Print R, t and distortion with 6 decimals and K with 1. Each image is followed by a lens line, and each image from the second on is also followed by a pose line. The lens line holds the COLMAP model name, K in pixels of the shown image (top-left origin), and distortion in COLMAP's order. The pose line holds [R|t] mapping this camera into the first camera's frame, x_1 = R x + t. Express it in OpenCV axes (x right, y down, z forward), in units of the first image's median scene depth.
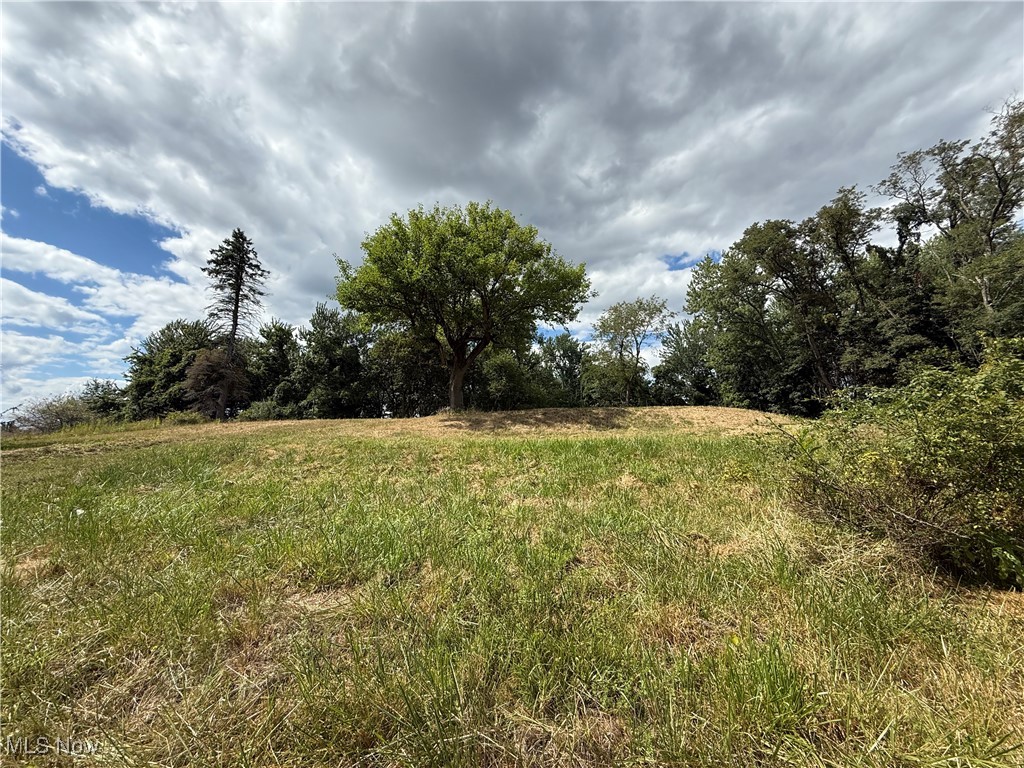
lens RADIAL K [[405.0, 0, 509.5], [0, 405.0, 380.4], [0, 0, 1]] dist [-0.003211, 0.000560]
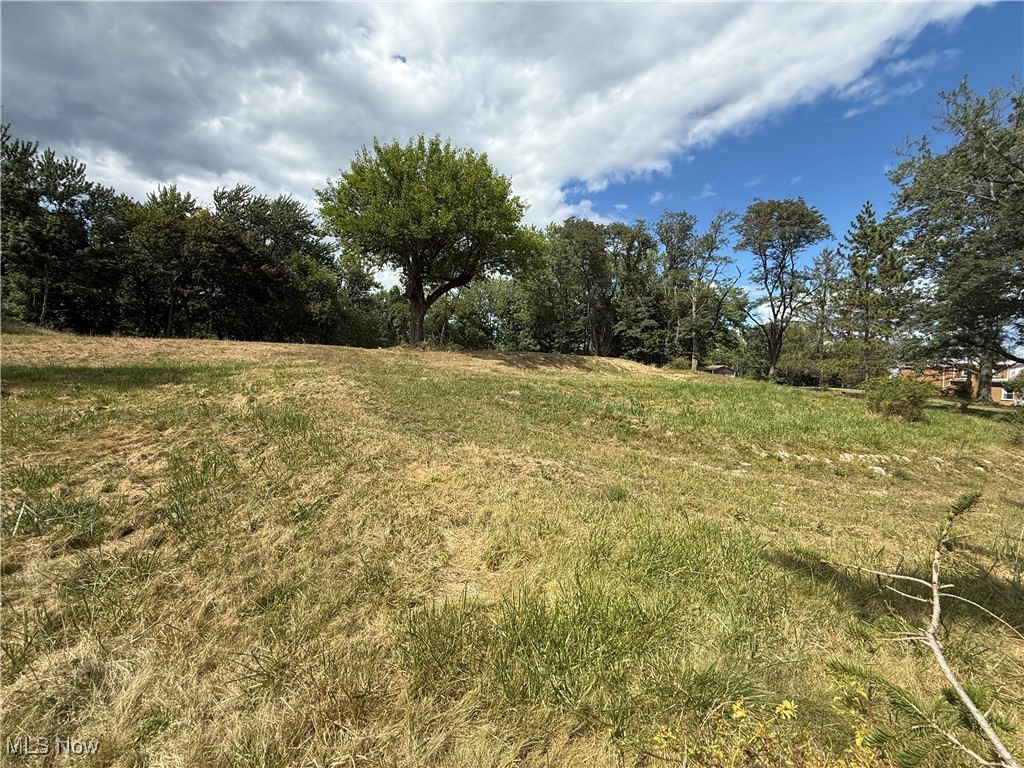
lens RADIAL K [[405.0, 0, 503.0], [0, 405.0, 411.3], [0, 0, 1]] dist [-0.003211, 0.000560]
pose [[0.755289, -0.035265, 0.654443, -0.384125], [-0.132880, 0.969572, 0.205602, -0.001406], [-0.641780, -0.242251, 0.727621, 0.019576]]
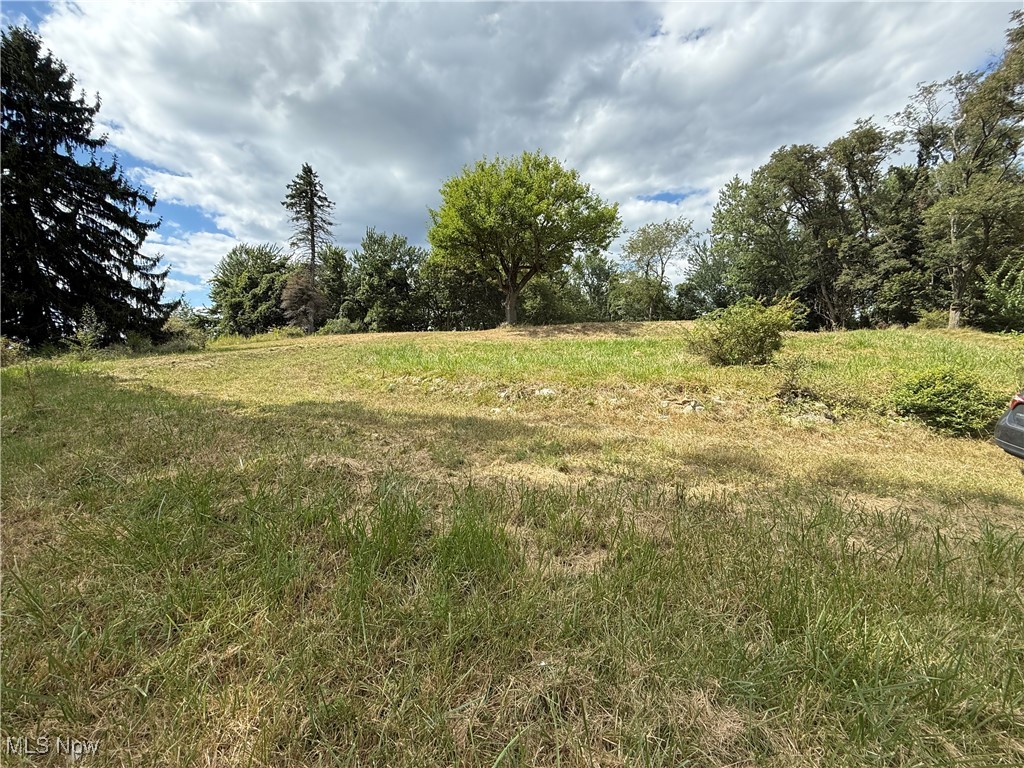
lens RADIAL K [[405.0, 0, 507.9], [0, 405.0, 380.2], [0, 0, 1]] dist [-0.003211, 0.000560]
pose [[0.998220, 0.005606, -0.059382, -0.035327], [0.006545, 0.979265, 0.202476, -0.007470], [0.059286, -0.202504, 0.977485, -0.162291]]
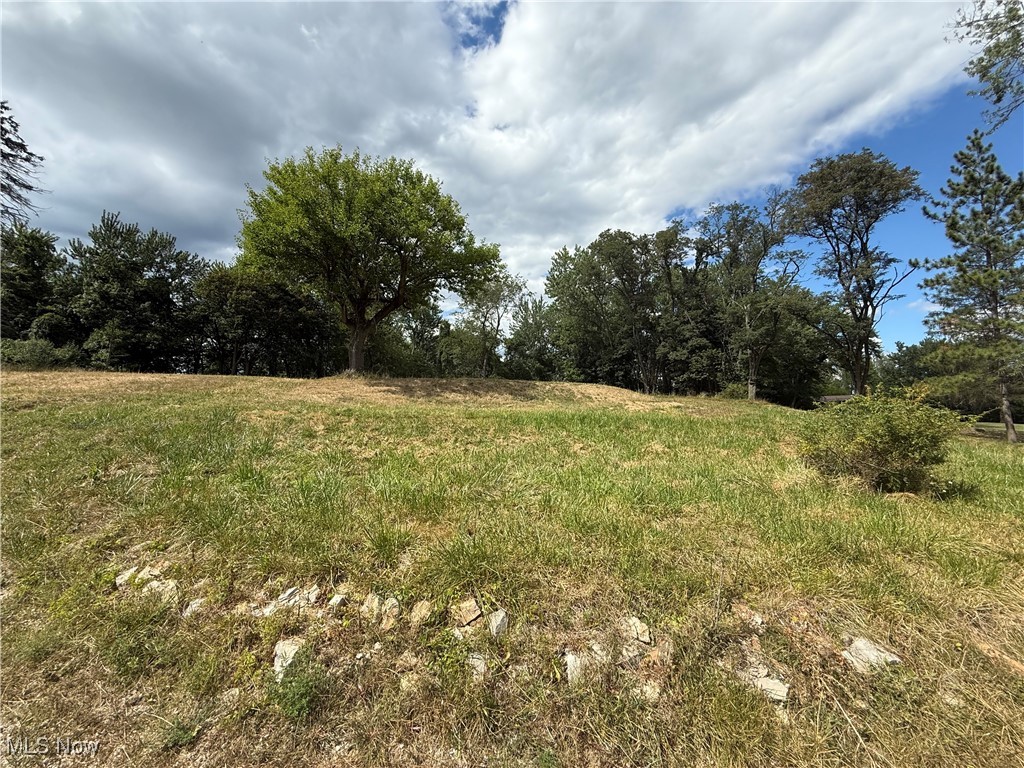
lens RADIAL K [[405.0, 0, 507.1], [0, 405.0, 380.9], [0, 0, 1]] dist [-0.003211, 0.000560]
pose [[0.910679, 0.050343, 0.410036, -0.108789], [-0.090246, 0.992818, 0.078539, -0.007695], [-0.403137, -0.108528, 0.908682, -0.014131]]
